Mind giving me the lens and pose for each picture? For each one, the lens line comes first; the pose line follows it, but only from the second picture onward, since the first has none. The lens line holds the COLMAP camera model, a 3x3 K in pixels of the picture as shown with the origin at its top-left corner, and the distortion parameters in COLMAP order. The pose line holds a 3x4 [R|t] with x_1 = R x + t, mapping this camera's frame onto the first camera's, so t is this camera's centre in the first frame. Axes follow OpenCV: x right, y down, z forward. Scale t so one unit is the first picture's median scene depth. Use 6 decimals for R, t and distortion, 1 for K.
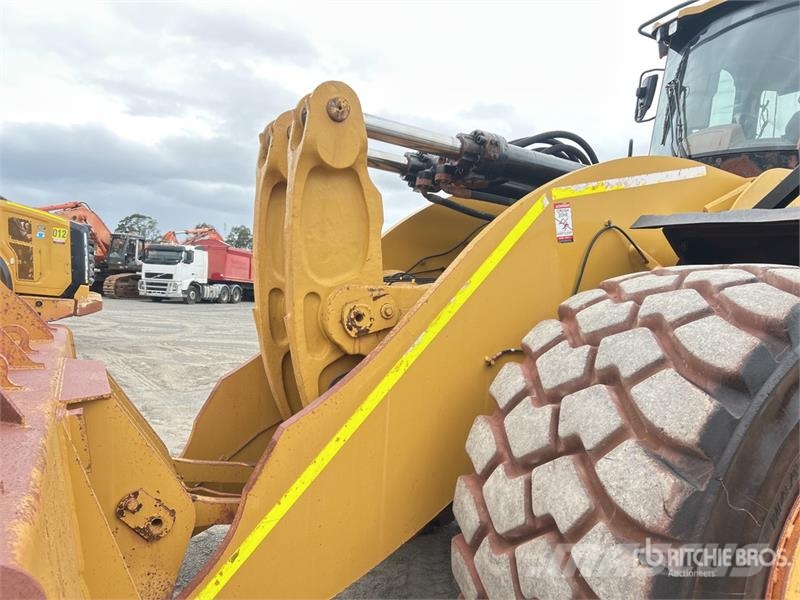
lens RADIAL K [[599.0, 0, 398.7], [0, 599.0, 302.2], [0, 0, 1]] dist [0.051345, -0.055617]
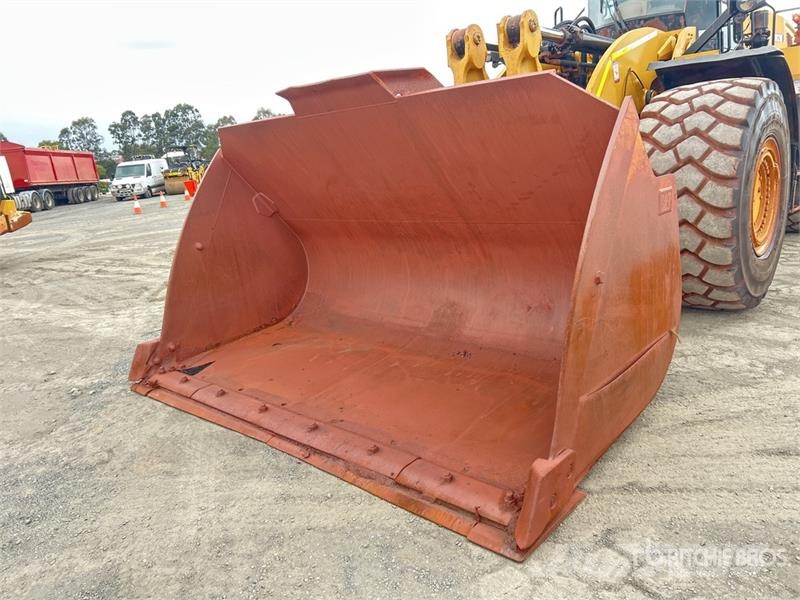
lens RADIAL K [[599.0, 0, 401.7], [0, 599.0, 301.3], [0, 0, 1]] dist [0.051345, -0.055617]
pose [[0.926965, -0.238129, 0.289881, -1.215665], [0.168295, 0.954554, 0.245975, -0.024321], [-0.335281, -0.179225, 0.924914, -0.772064]]
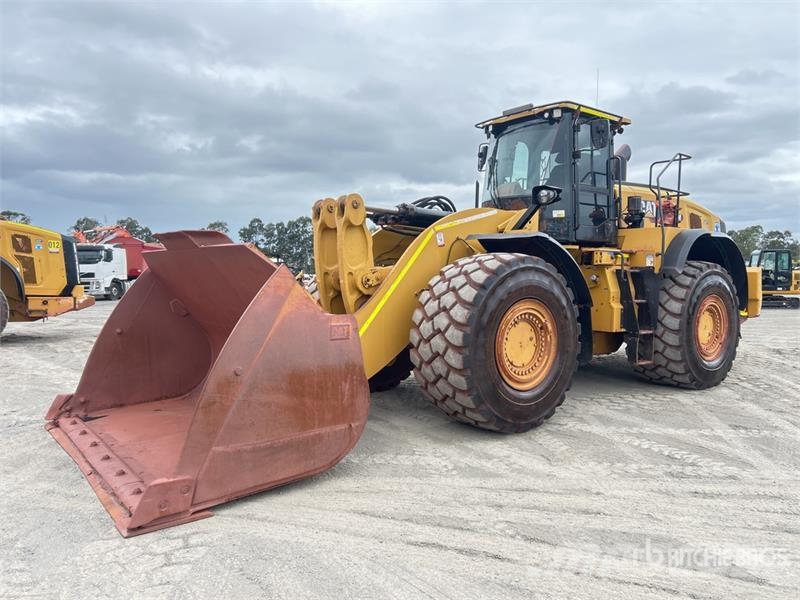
lens RADIAL K [[599.0, 0, 401.7], [0, 599.0, 303.7], [0, 0, 1]] dist [0.051345, -0.055617]
pose [[0.983316, -0.075823, 0.165352, -0.366897], [0.070149, 0.996738, 0.039900, 0.032852], [-0.167838, -0.027635, 0.985427, -1.660053]]
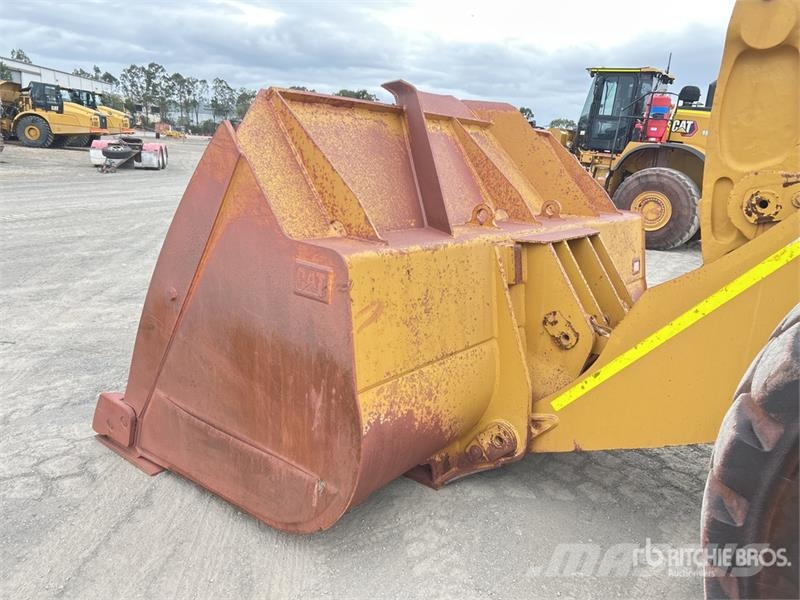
lens RADIAL K [[599.0, 0, 396.5], [0, 599.0, 300.7], [0, 0, 1]] dist [0.051345, -0.055617]
pose [[0.416960, 0.194067, -0.887965, 0.591672], [-0.074251, 0.980948, 0.179523, 0.047033], [0.905887, -0.008921, 0.423425, 0.031704]]
